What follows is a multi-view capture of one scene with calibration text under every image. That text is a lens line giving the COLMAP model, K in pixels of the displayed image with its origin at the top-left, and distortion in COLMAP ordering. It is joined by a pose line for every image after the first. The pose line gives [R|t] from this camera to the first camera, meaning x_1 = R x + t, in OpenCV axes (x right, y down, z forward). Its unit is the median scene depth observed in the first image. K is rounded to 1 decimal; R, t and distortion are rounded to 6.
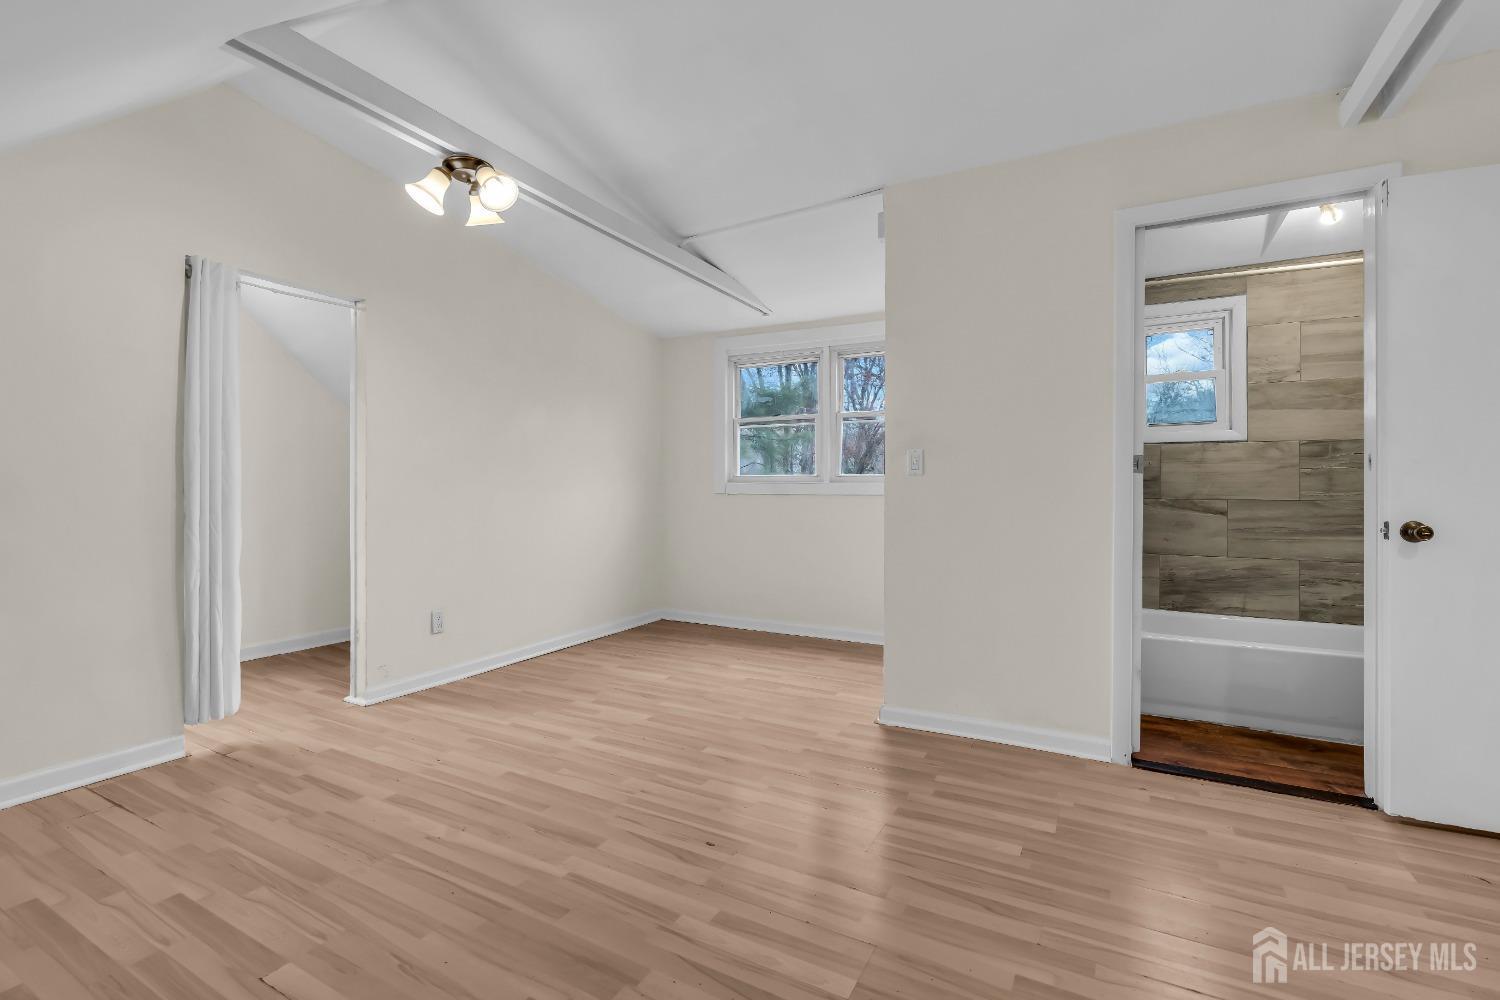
lens RADIAL K [[672.5, 0, 750.0], [0, 672.5, 500.0], [0, 0, 1]] dist [-0.001863, 0.000101]
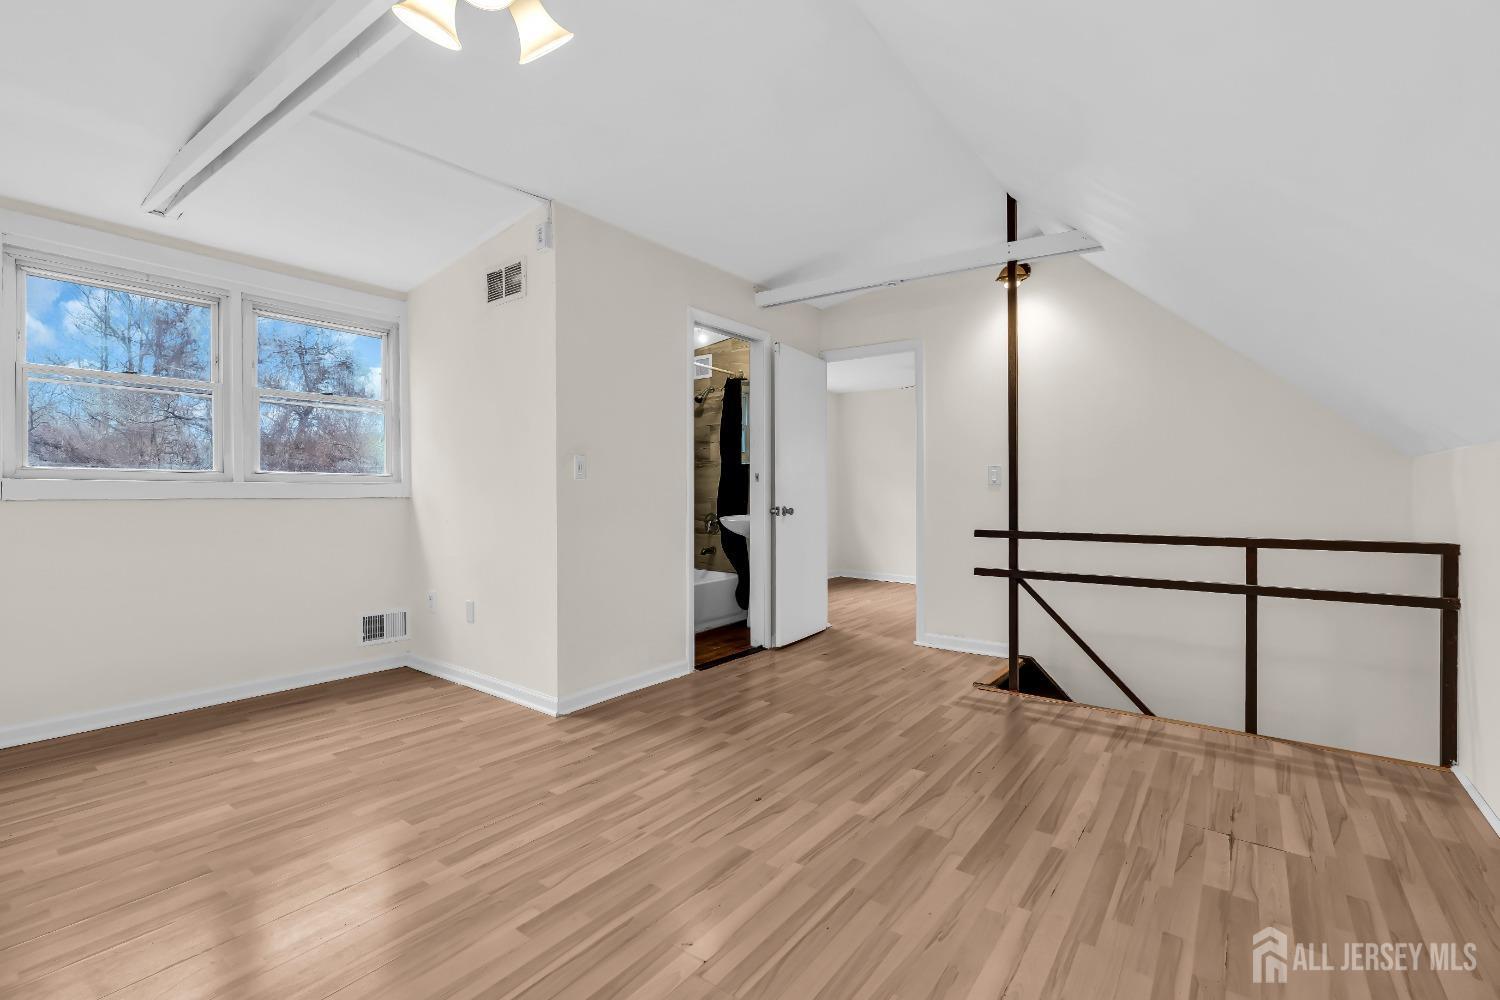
lens RADIAL K [[678.2, 0, 736.9], [0, 678.2, 484.2], [0, 0, 1]] dist [0.002789, 0.001020]
pose [[0.142094, 0.008347, 0.989818, -0.967053], [0.011953, 0.999877, -0.010148, -0.017139], [-0.989781, 0.013274, 0.141977, 0.677961]]
